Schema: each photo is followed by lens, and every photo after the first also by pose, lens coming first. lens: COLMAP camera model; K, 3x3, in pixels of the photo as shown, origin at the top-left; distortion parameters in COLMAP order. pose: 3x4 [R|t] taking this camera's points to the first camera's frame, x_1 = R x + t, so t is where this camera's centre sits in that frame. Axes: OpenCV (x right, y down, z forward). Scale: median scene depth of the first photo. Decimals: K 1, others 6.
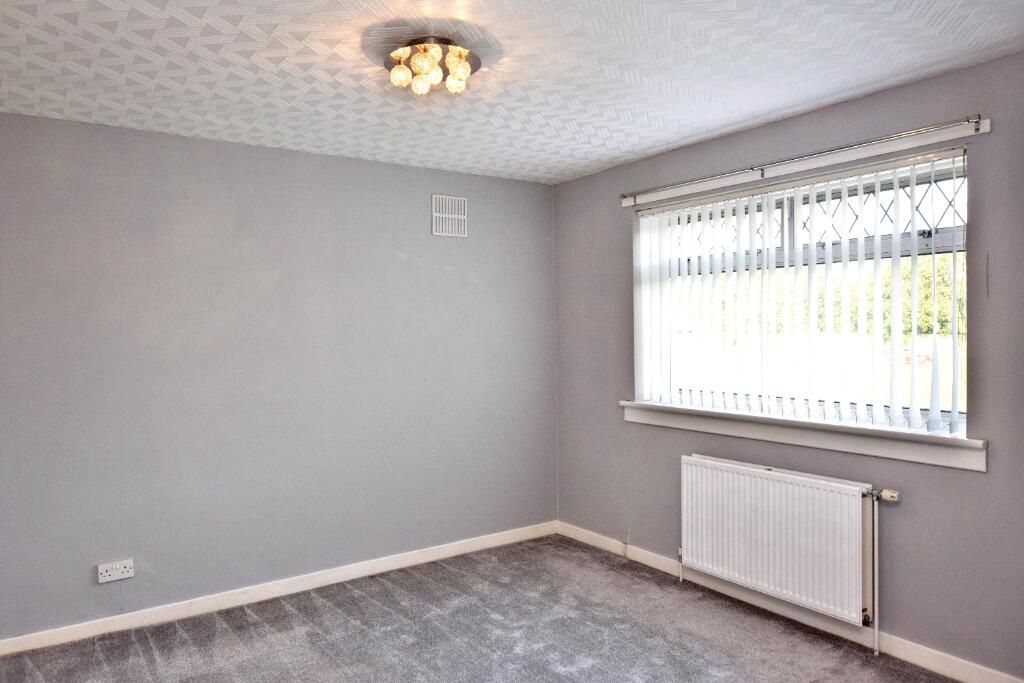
lens RADIAL K [[710.2, 0, 512.0], [0, 710.2, 341.5], [0, 0, 1]] dist [0.001328, -0.000269]
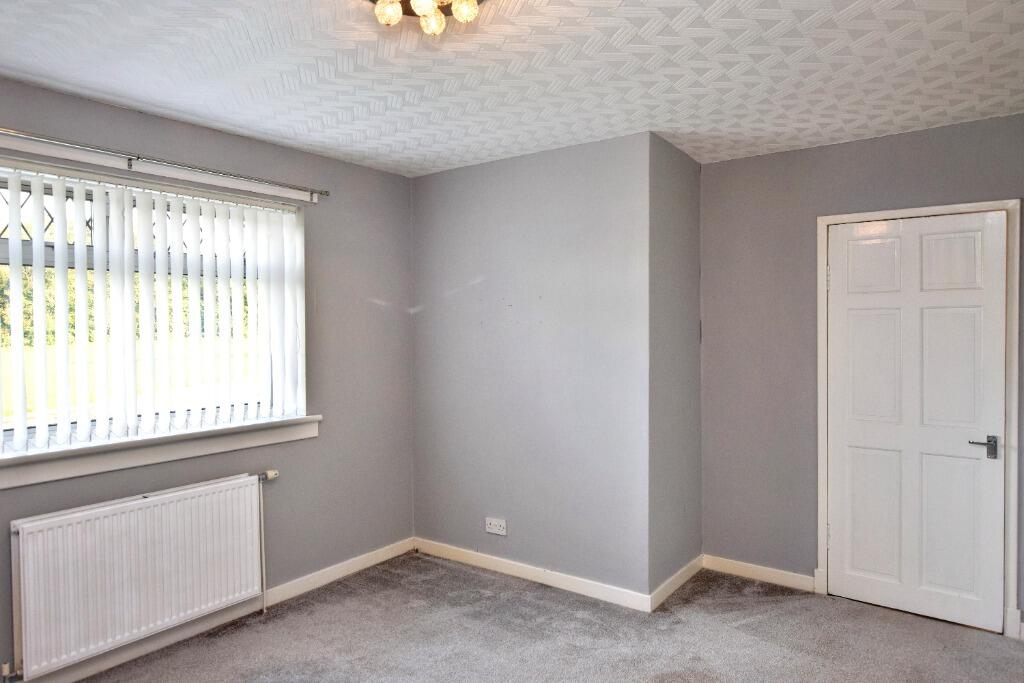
lens RADIAL K [[671.5, 0, 512.0], [0, 671.5, 341.5], [0, 0, 1]] dist [-0.001183, -0.000253]
pose [[-0.326158, -0.000675, 0.945315, -0.644378], [0.034823, 0.999312, 0.012728, -0.011335], [-0.944674, 0.037070, -0.325911, 0.906924]]
